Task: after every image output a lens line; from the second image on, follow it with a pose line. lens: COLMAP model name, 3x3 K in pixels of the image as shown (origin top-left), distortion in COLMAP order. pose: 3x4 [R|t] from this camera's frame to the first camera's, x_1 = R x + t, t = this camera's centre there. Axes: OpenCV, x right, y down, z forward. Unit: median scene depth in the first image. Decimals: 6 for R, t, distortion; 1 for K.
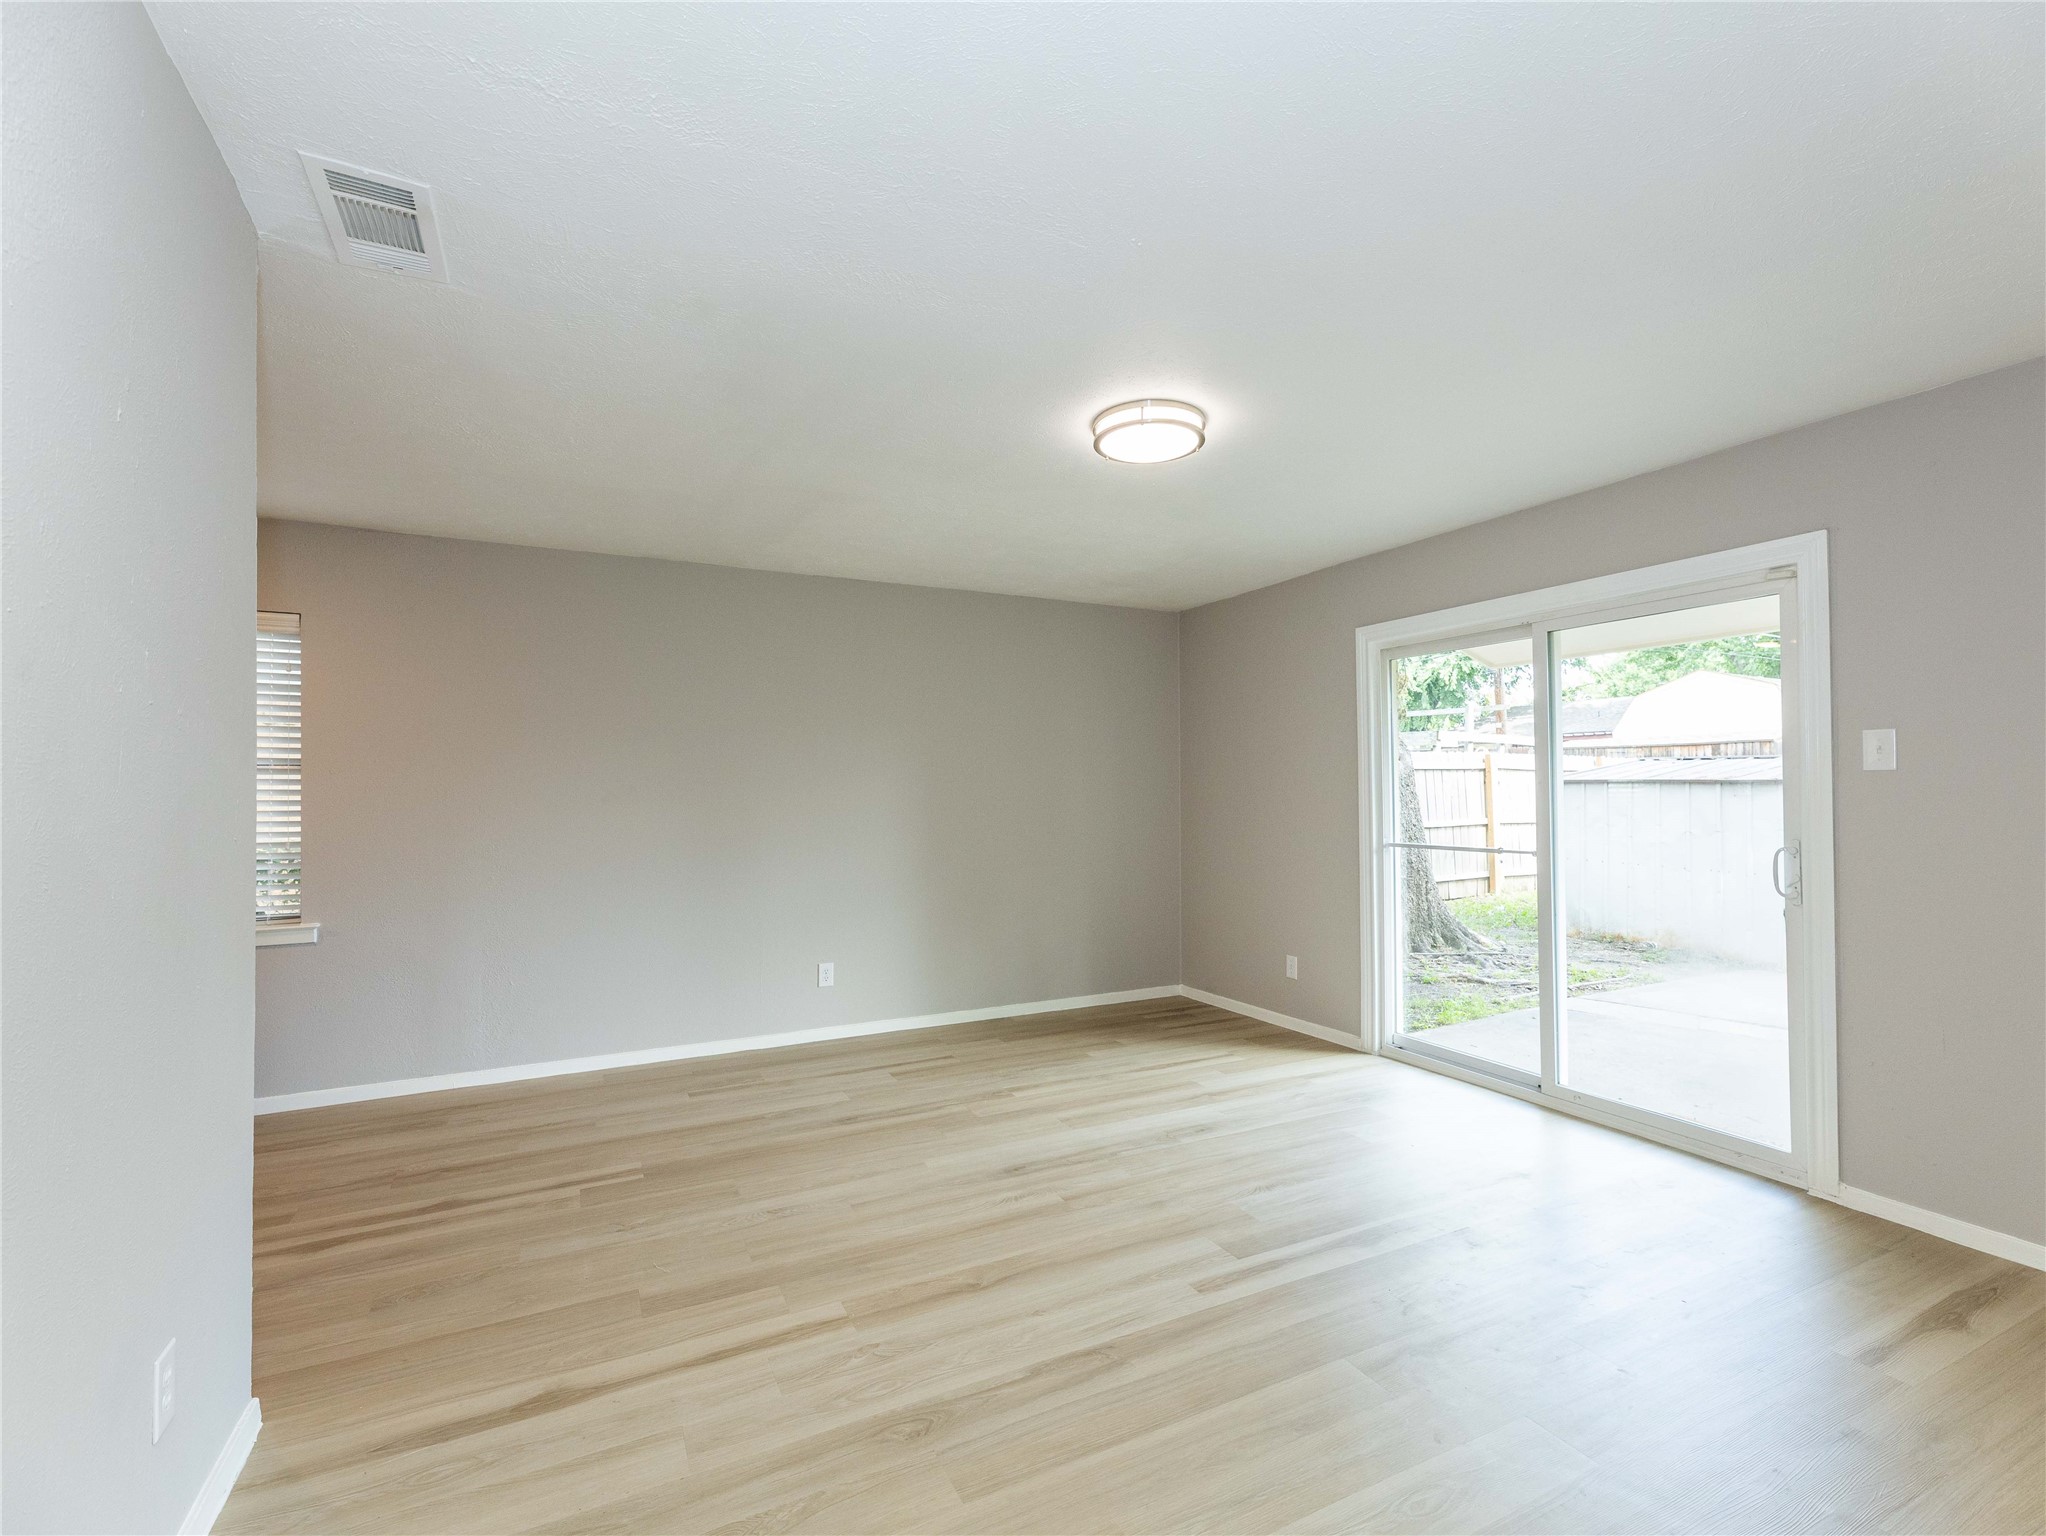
lens RADIAL K [[923.3, 0, 1030.7], [0, 923.3, 763.1], [0, 0, 1]] dist [0.000811, 0.000468]
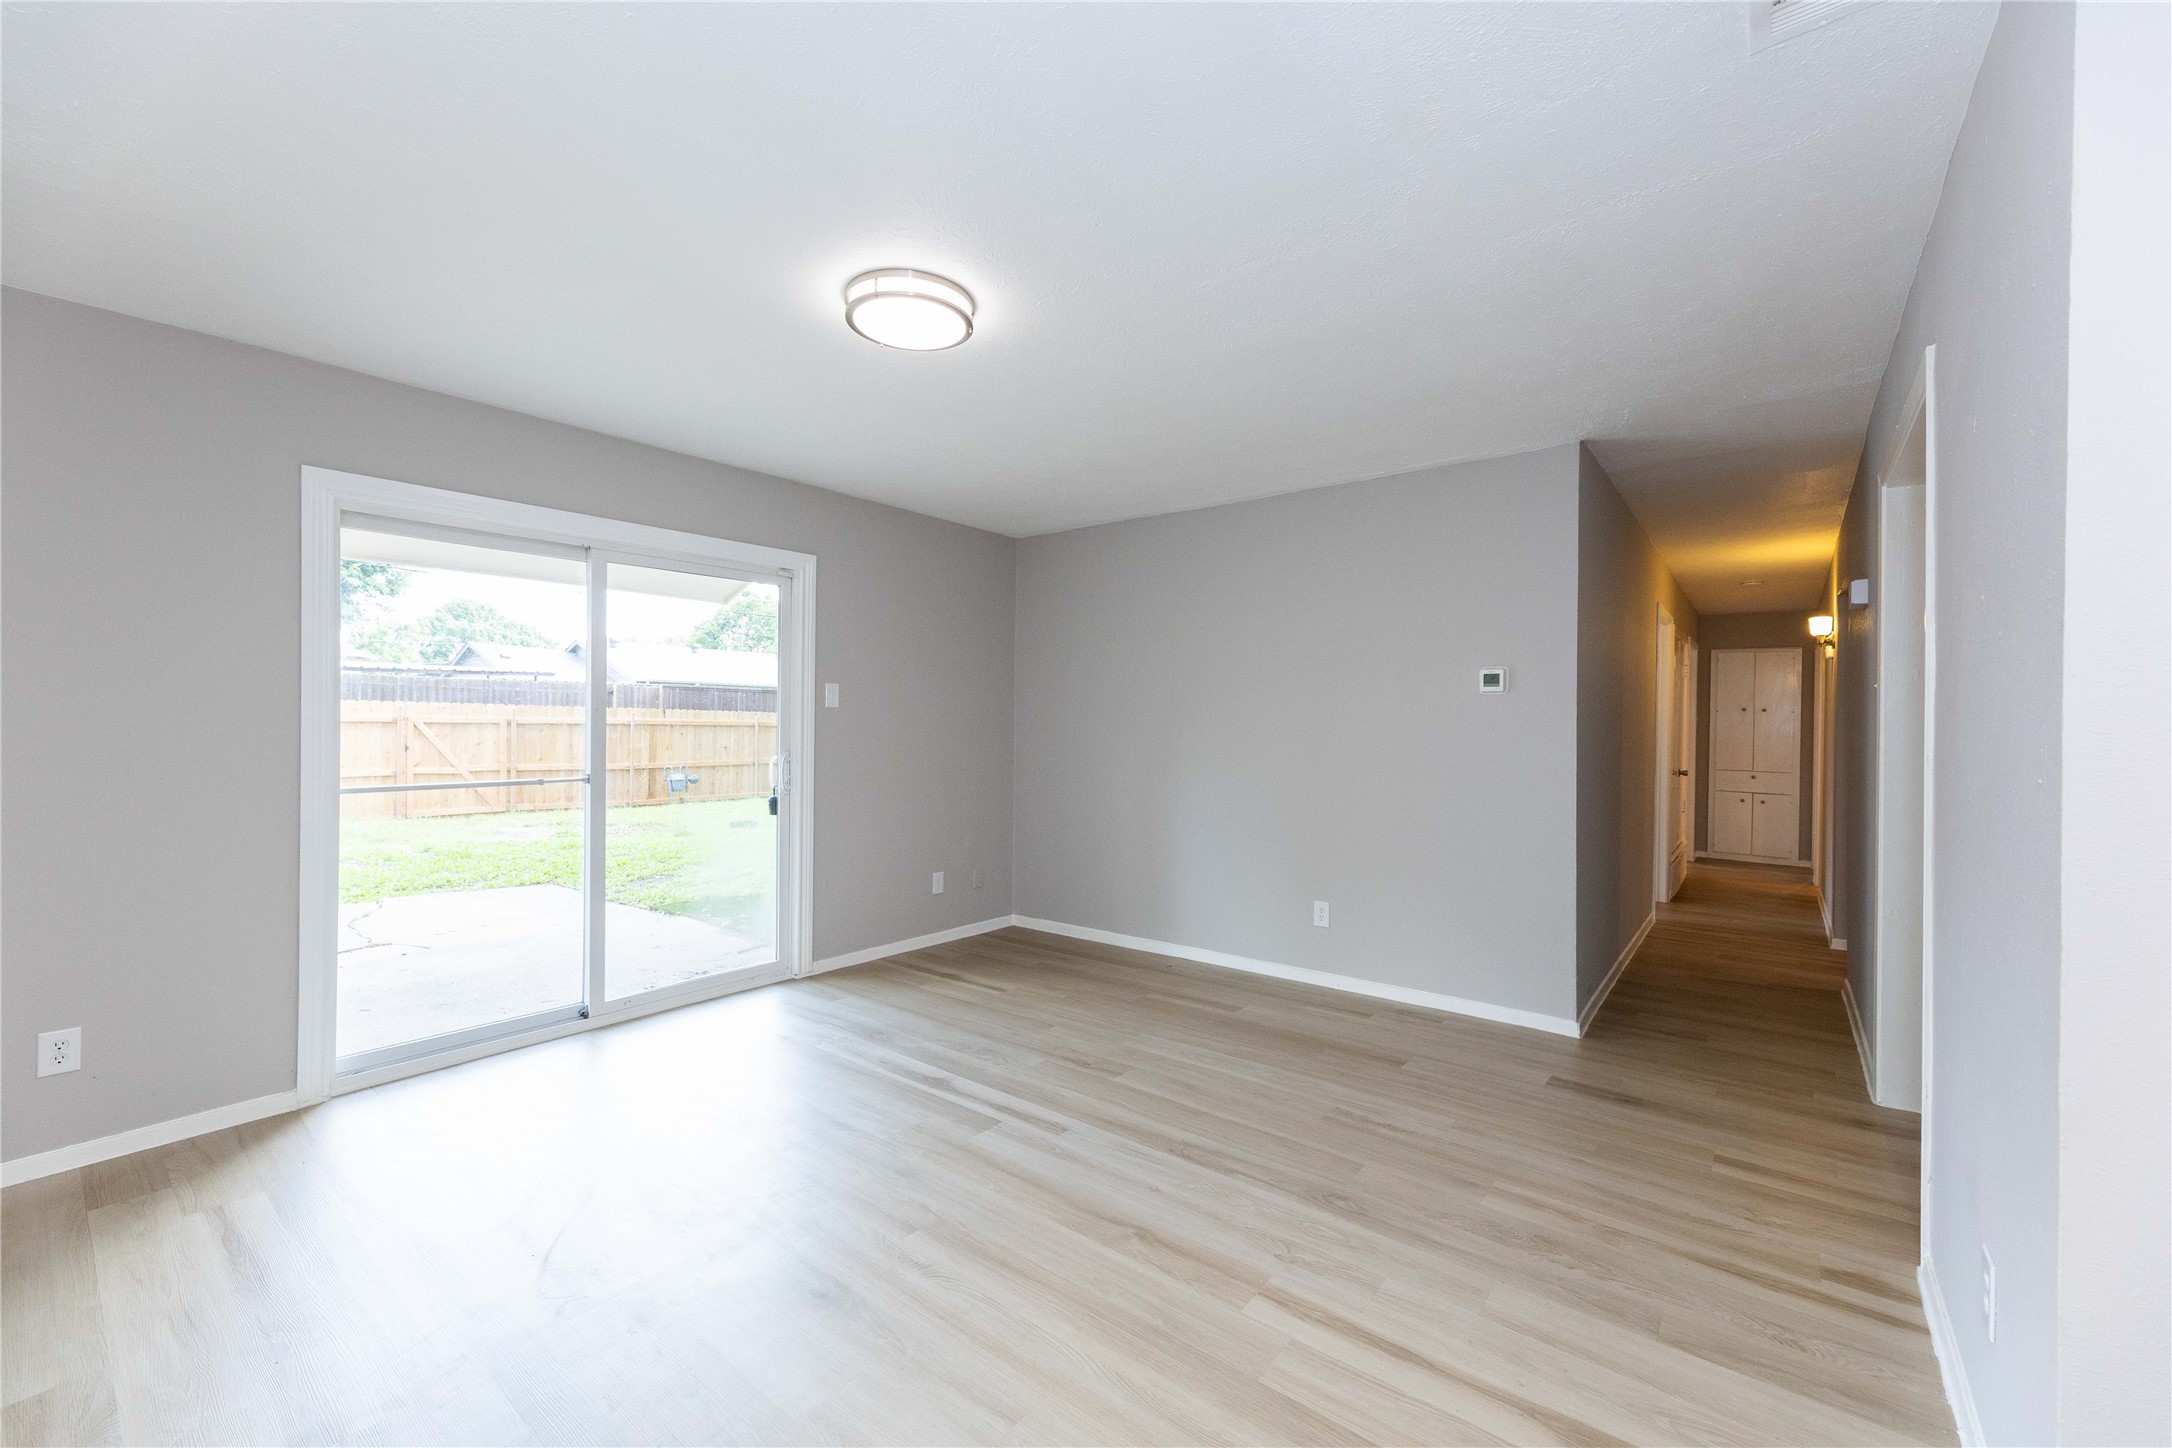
lens RADIAL K [[866.7, 0, 1104.1], [0, 866.7, 722.3], [0, 0, 1]] dist [0.001606, 0.000237]
pose [[-0.429004, 0.001591, 0.903301, -0.859911], [-0.032594, 0.999320, -0.017241, 0.052989], [-0.902714, -0.036839, -0.428661, 1.445792]]
